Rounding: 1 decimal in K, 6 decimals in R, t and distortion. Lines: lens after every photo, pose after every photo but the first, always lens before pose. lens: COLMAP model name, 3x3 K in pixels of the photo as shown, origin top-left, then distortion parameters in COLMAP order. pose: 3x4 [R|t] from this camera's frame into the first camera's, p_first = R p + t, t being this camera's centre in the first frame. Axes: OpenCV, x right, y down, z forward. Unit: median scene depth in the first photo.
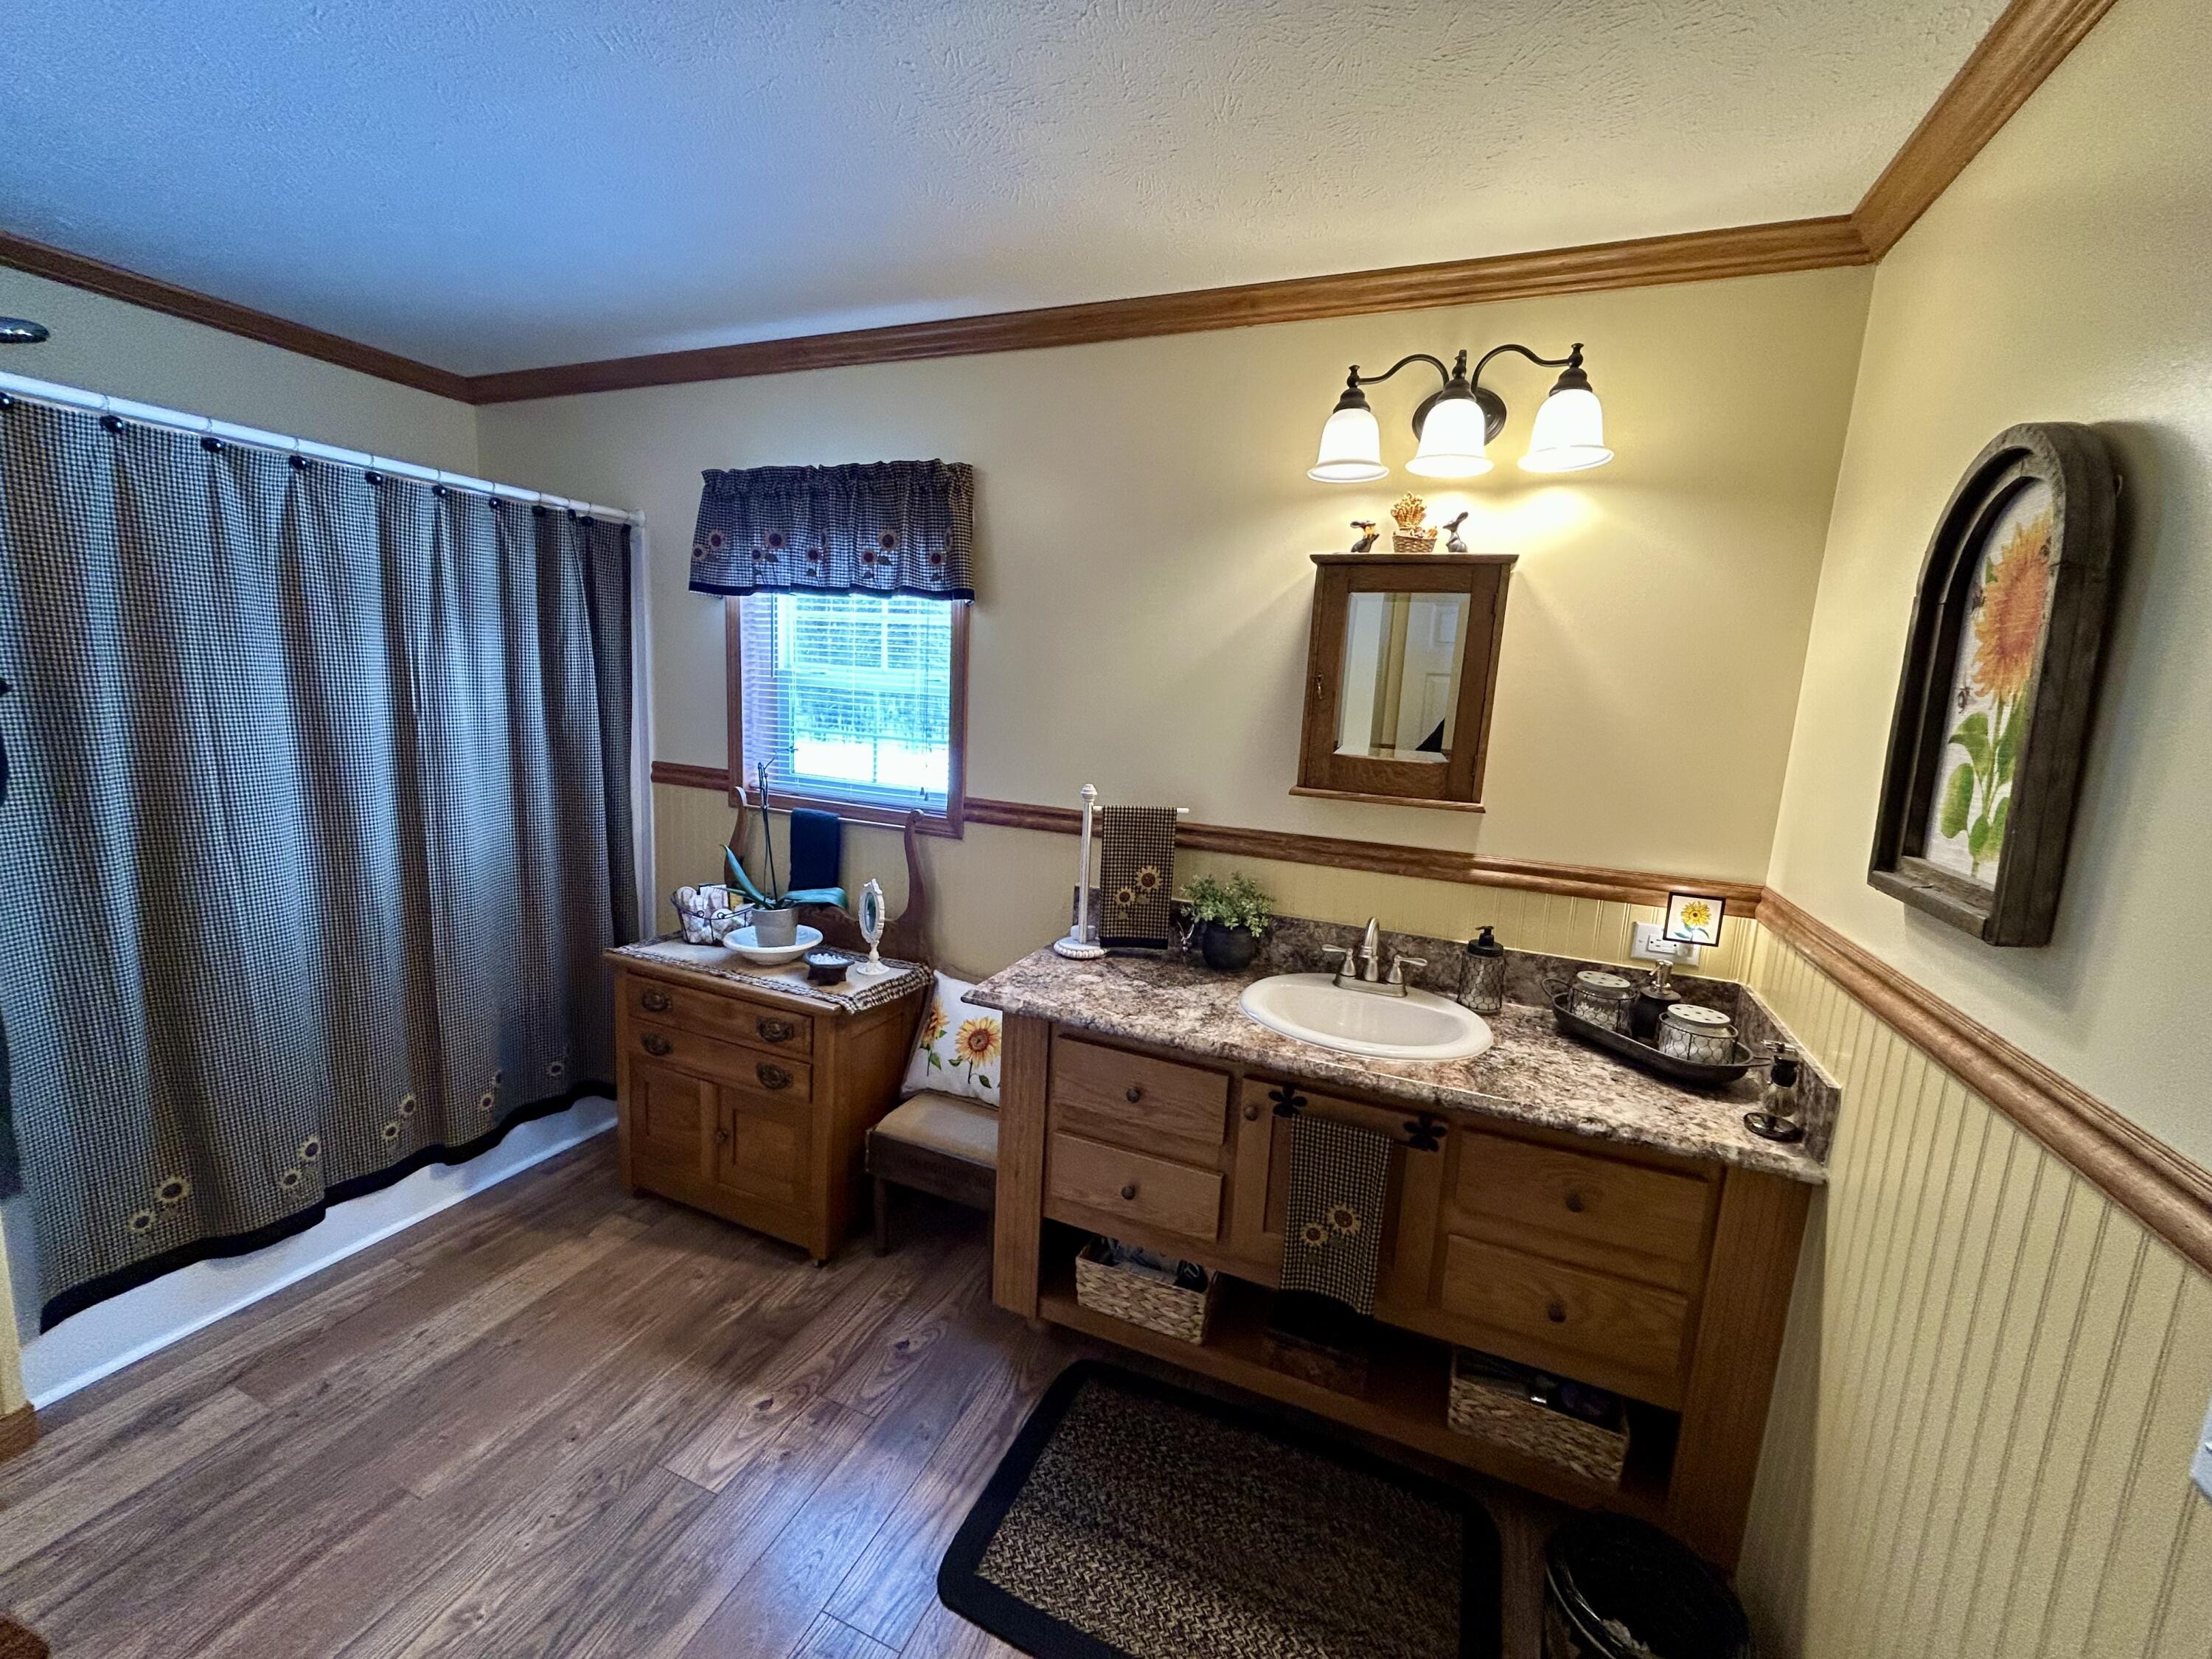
lens RADIAL K [[894.1, 0, 1106.0], [0, 894.1, 829.5], [0, 0, 1]] dist [0.000724, 0.000926]
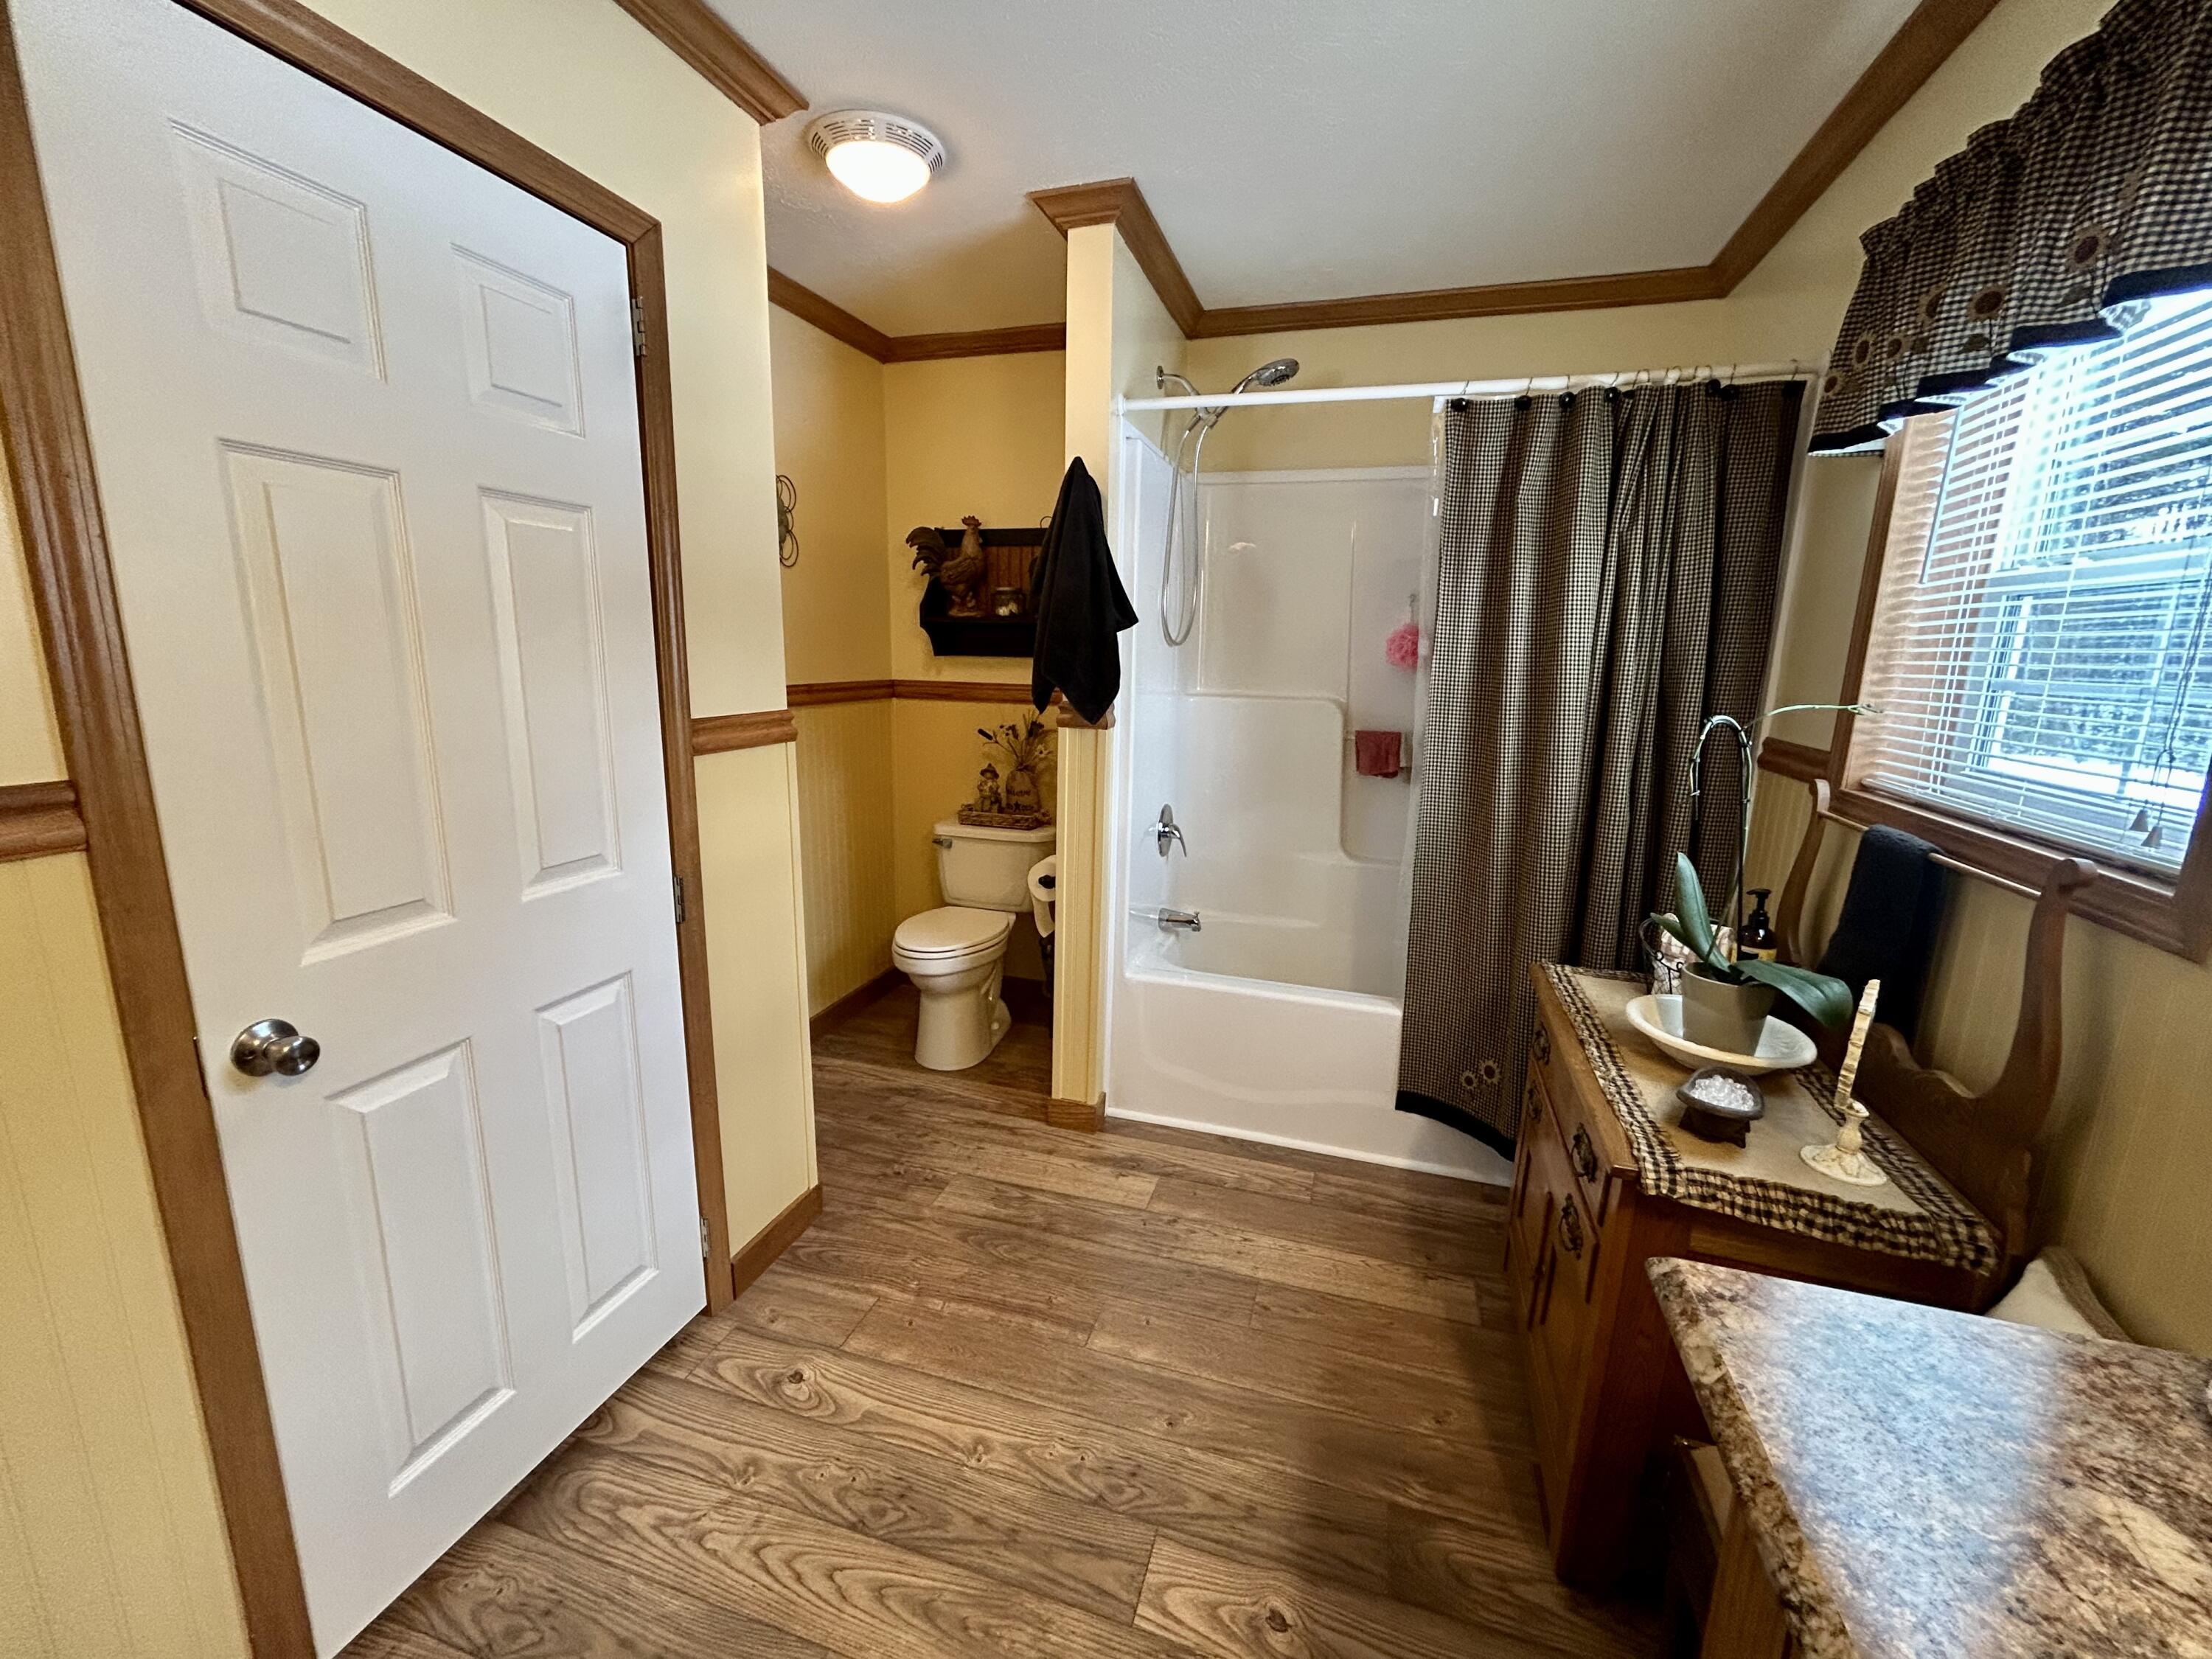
lens RADIAL K [[894.1, 0, 1106.0], [0, 894.1, 829.5], [0, 0, 1]] dist [0.000724, 0.000926]
pose [[0.091311, 0.150758, -0.984345, 0.162138], [-0.181293, 0.974472, 0.132429, -0.009734], [0.979181, 0.166363, 0.116312, 0.598631]]
